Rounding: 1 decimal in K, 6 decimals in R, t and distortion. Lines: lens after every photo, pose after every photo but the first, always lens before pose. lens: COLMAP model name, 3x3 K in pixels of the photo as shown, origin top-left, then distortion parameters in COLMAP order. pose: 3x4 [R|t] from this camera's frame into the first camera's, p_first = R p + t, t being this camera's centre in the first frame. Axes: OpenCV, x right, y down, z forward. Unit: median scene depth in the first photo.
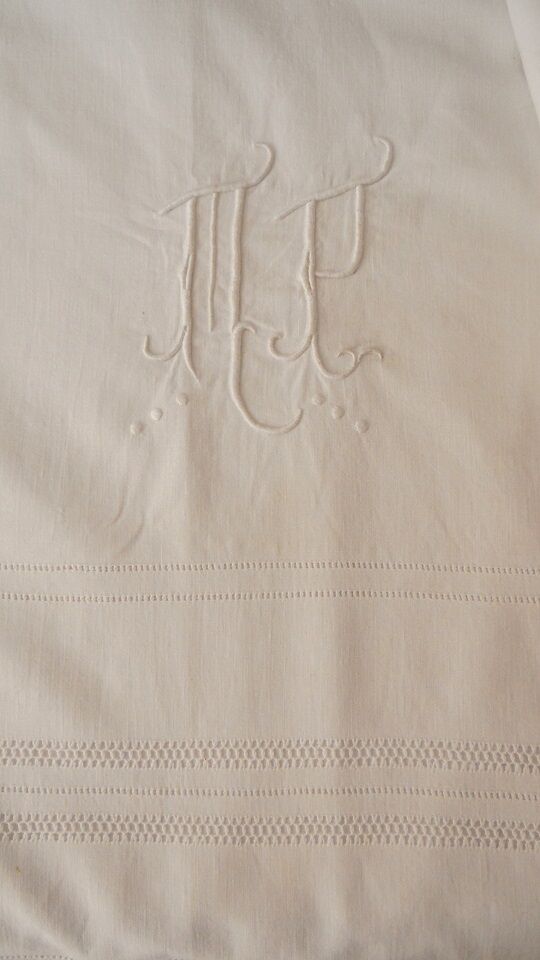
lens RADIAL K [[744.5, 0, 270.0], [0, 744.5, 480.0], [0, 0, 1]] dist [-0.040142, 0.092418]
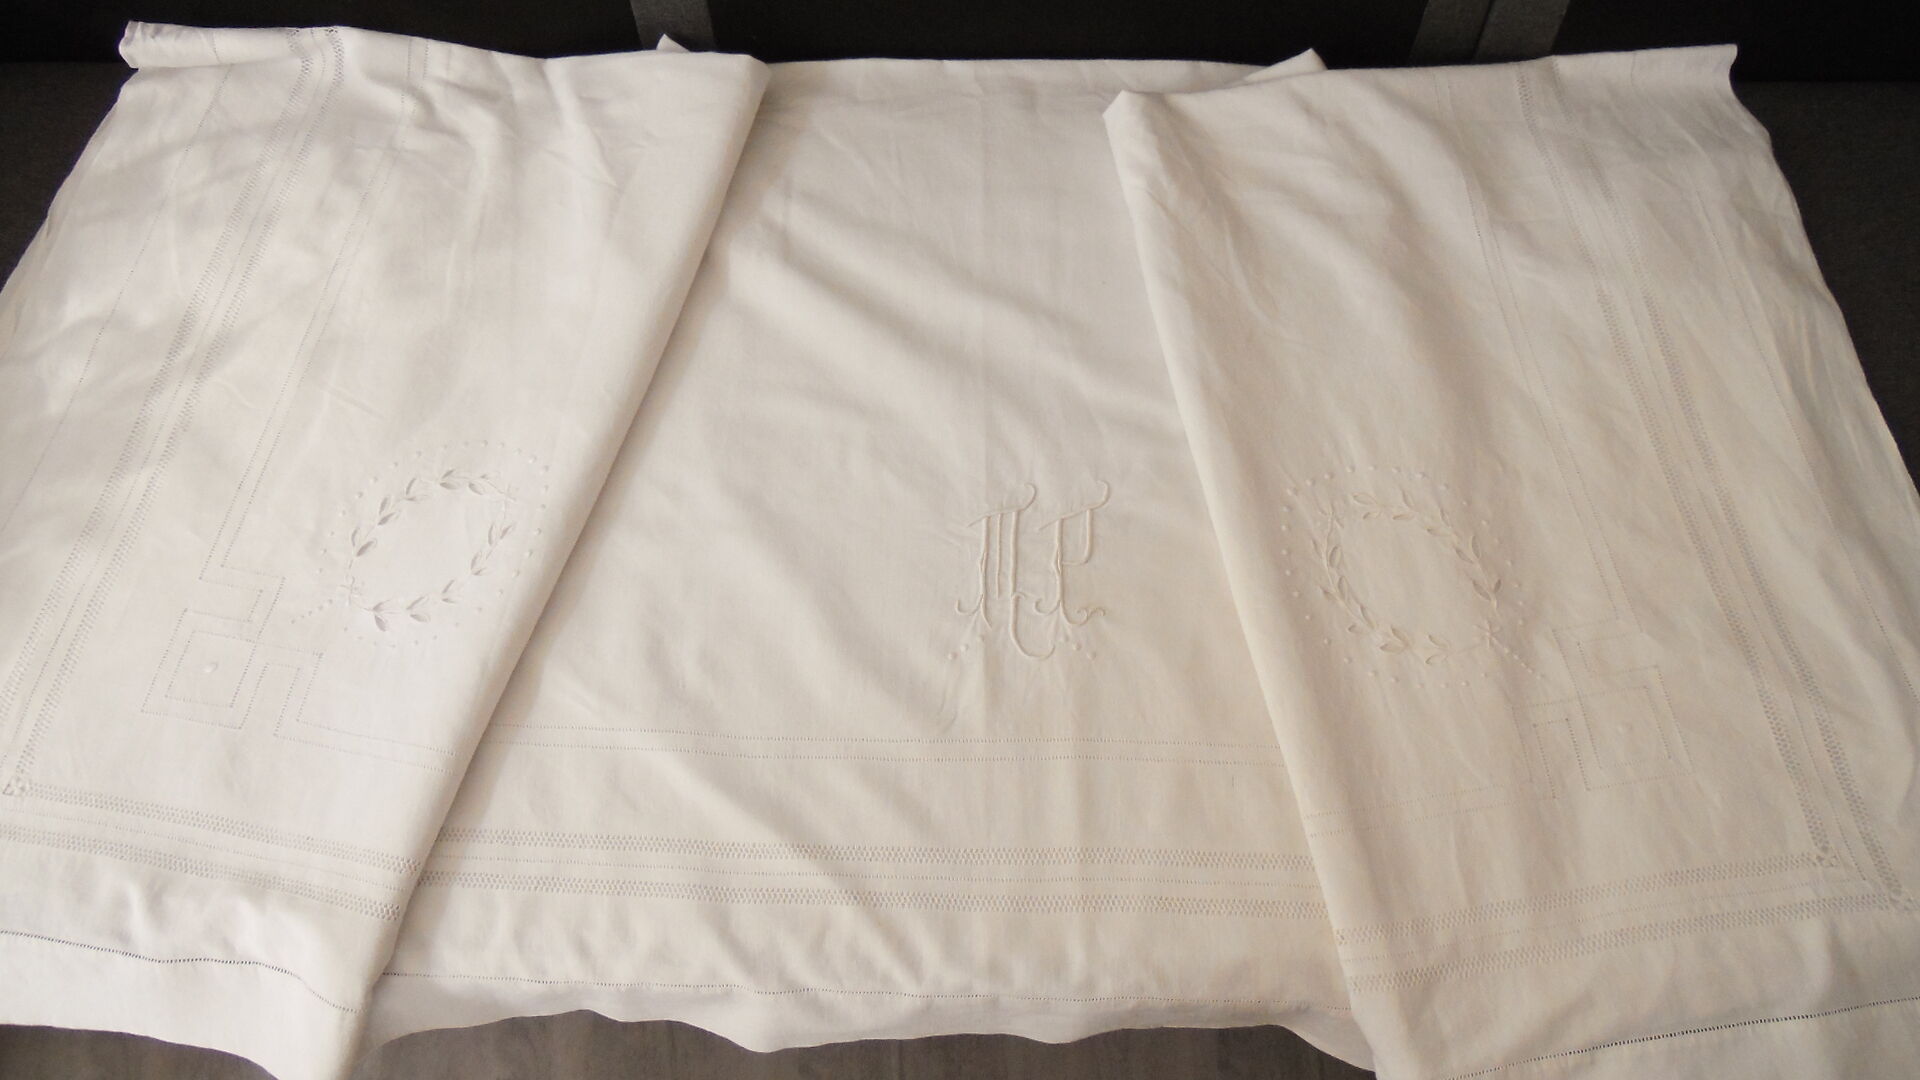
lens RADIAL K [[1485.1, 0, 960.0], [0, 1485.1, 540.0], [0, 0, 1]] dist [-0.006362, 0.079131]
pose [[0.999829, 0.002701, -0.018285, -0.103338], [-0.007147, 0.968807, -0.247711, 0.481421], [0.017046, 0.247800, 0.968661, -2.171702]]
